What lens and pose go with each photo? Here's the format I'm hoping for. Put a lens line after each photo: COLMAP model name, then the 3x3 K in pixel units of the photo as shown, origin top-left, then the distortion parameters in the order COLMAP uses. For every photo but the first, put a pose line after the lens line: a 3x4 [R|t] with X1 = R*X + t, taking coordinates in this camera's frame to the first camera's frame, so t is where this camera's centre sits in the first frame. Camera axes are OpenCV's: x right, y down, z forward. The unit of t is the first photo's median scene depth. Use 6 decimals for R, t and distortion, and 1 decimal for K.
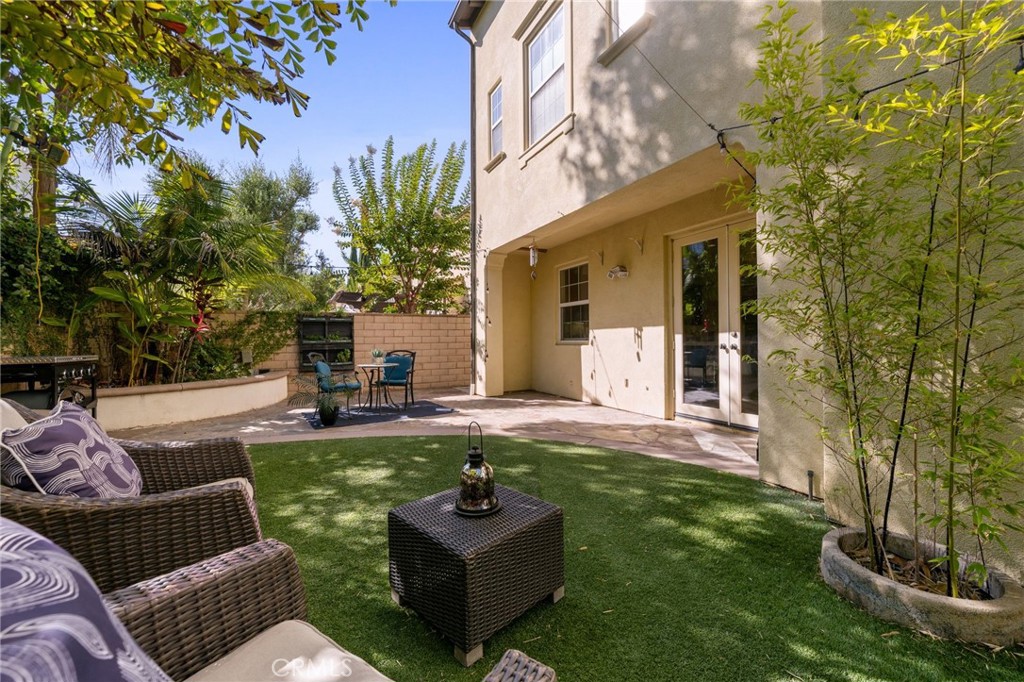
lens RADIAL K [[456.5, 0, 512.0], [0, 456.5, 341.0], [0, 0, 1]] dist [-0.000635, -0.000078]
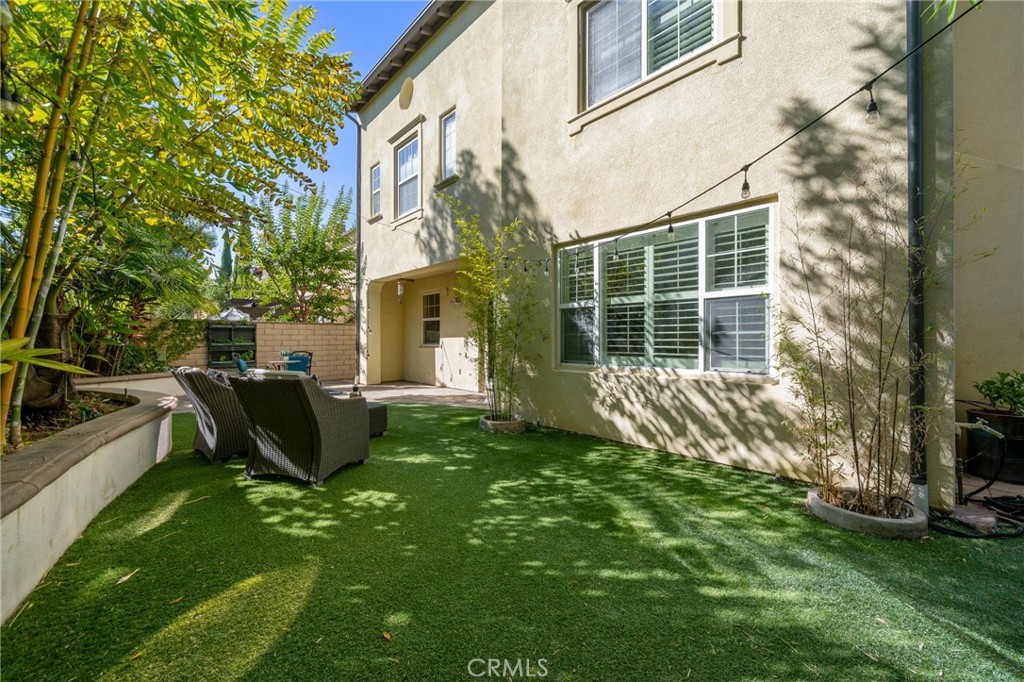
lens RADIAL K [[467.5, 0, 531.7], [0, 467.5, 338.2], [0, 0, 1]] dist [0.000074, -0.000032]
pose [[0.964015, 0.007318, 0.265748, 0.050290], [-0.006179, 0.999968, -0.005124, -0.016117], [-0.265777, 0.003297, 0.964029, -0.539124]]
